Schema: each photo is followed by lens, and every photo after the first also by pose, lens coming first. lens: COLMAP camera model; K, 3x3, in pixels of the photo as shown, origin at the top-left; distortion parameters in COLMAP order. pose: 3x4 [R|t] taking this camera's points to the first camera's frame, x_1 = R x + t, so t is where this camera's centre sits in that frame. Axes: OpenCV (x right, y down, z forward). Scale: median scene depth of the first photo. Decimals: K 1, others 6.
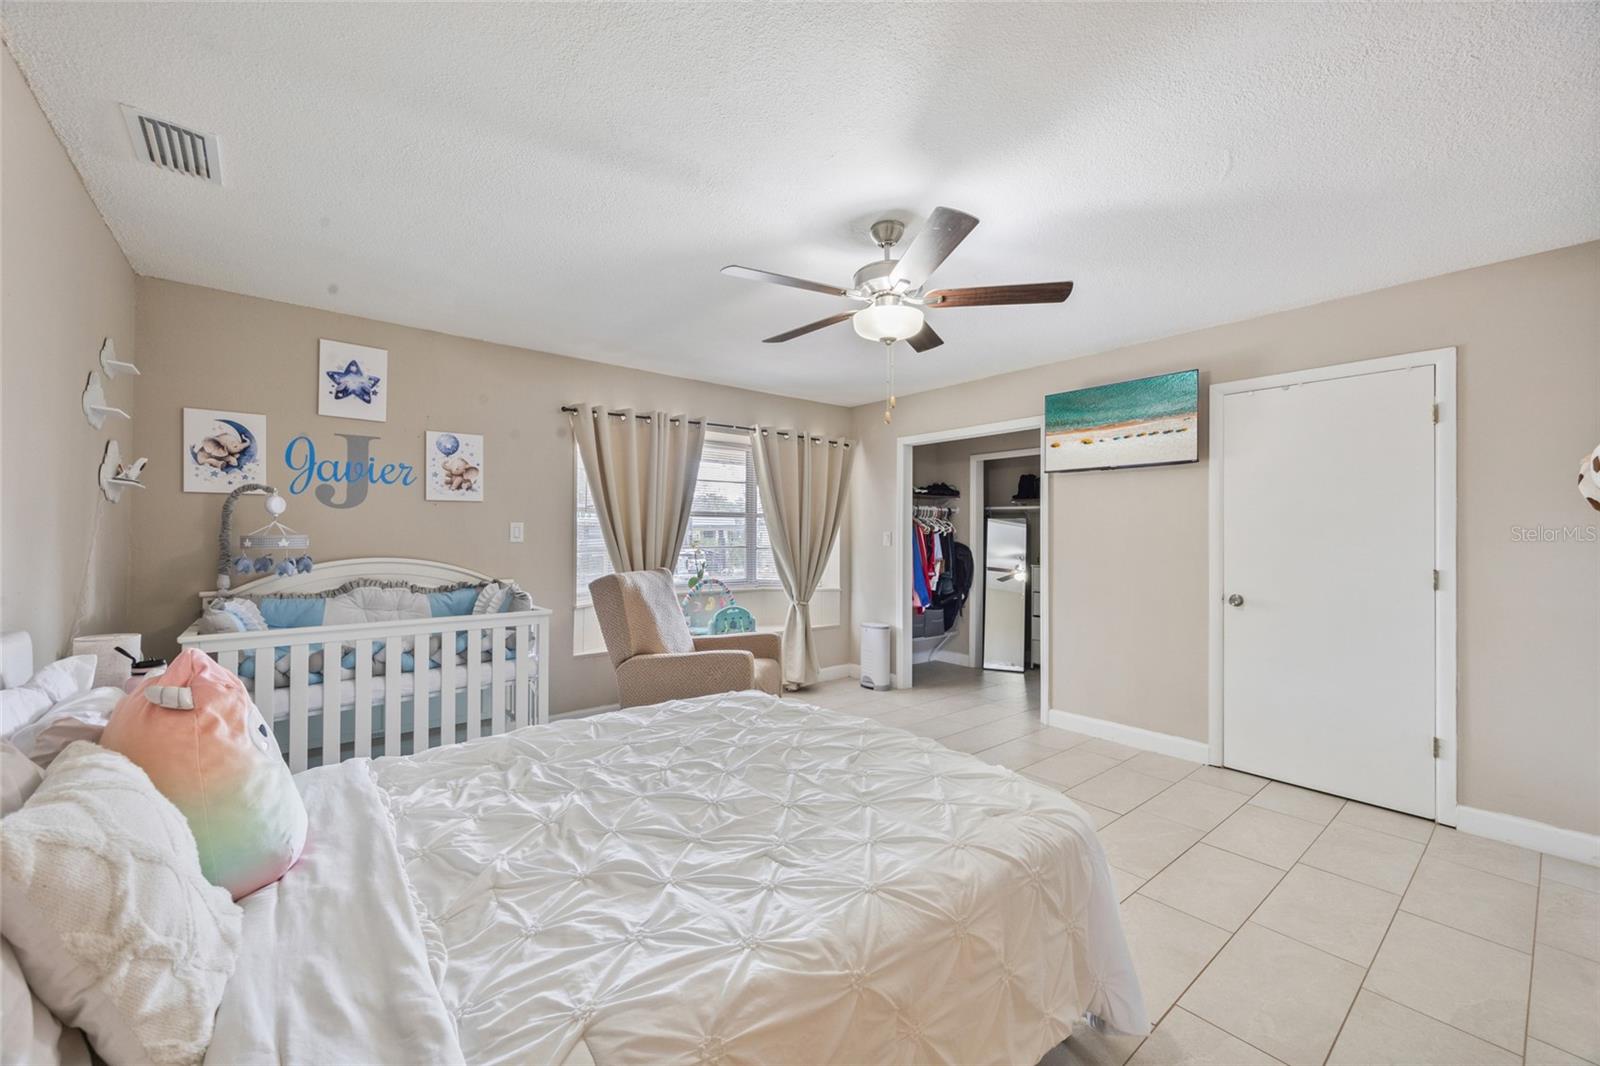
lens RADIAL K [[629.1, 0, 801.4], [0, 629.1, 534.8], [0, 0, 1]] dist [-0.002403, -0.000221]
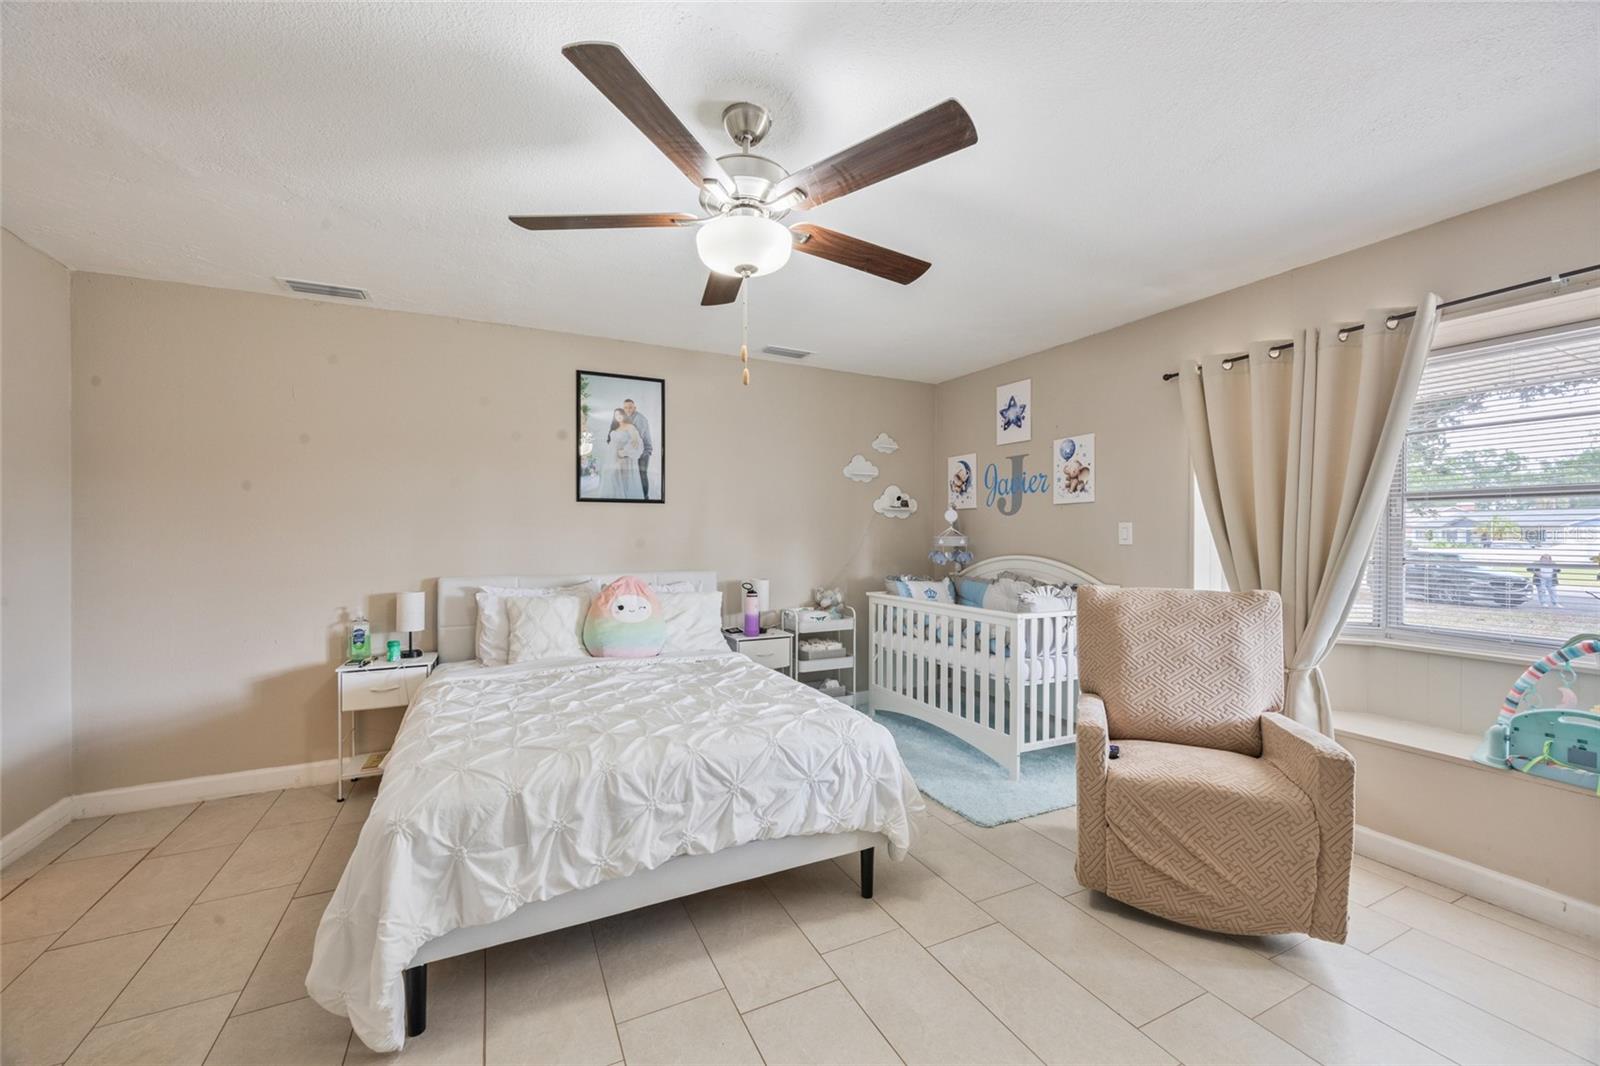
lens RADIAL K [[629.1, 0, 792.3], [0, 629.1, 533.6], [0, 0, 1]] dist [-0.002403, -0.000221]
pose [[-0.230154, -0.000605, -0.973154, 0.587191], [0.005374, 0.999984, -0.001892, -0.005112], [0.973139, -0.005666, -0.230147, 0.843265]]
